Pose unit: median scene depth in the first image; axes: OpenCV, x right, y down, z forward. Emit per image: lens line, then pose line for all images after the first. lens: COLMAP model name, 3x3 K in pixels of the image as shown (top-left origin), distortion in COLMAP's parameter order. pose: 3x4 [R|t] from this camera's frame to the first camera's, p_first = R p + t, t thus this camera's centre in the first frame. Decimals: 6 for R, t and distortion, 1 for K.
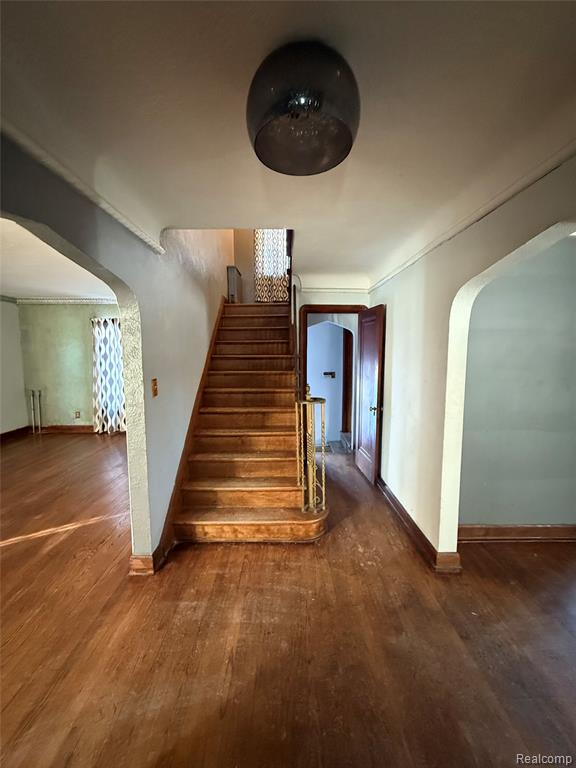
lens RADIAL K [[306.0, 0, 288.0], [0, 306.0, 384.0], [0, 0, 1]] dist [0.001473, 0.000110]
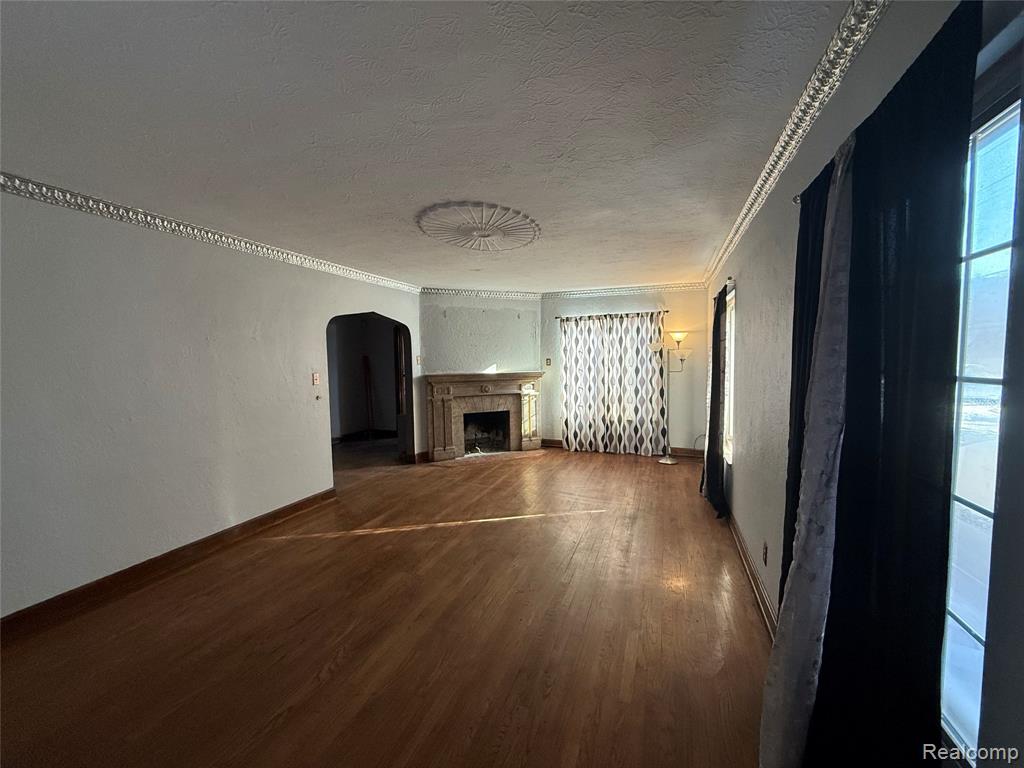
lens RADIAL K [[408.0, 0, 512.0], [0, 408.0, 384.0], [0, 0, 1]] dist [0.001473, 0.000110]
pose [[-0.935085, -0.008789, 0.354315, -1.638649], [0.050320, 0.986274, 0.157264, -0.171185], [-0.350834, 0.164884, -0.921807, 1.977384]]
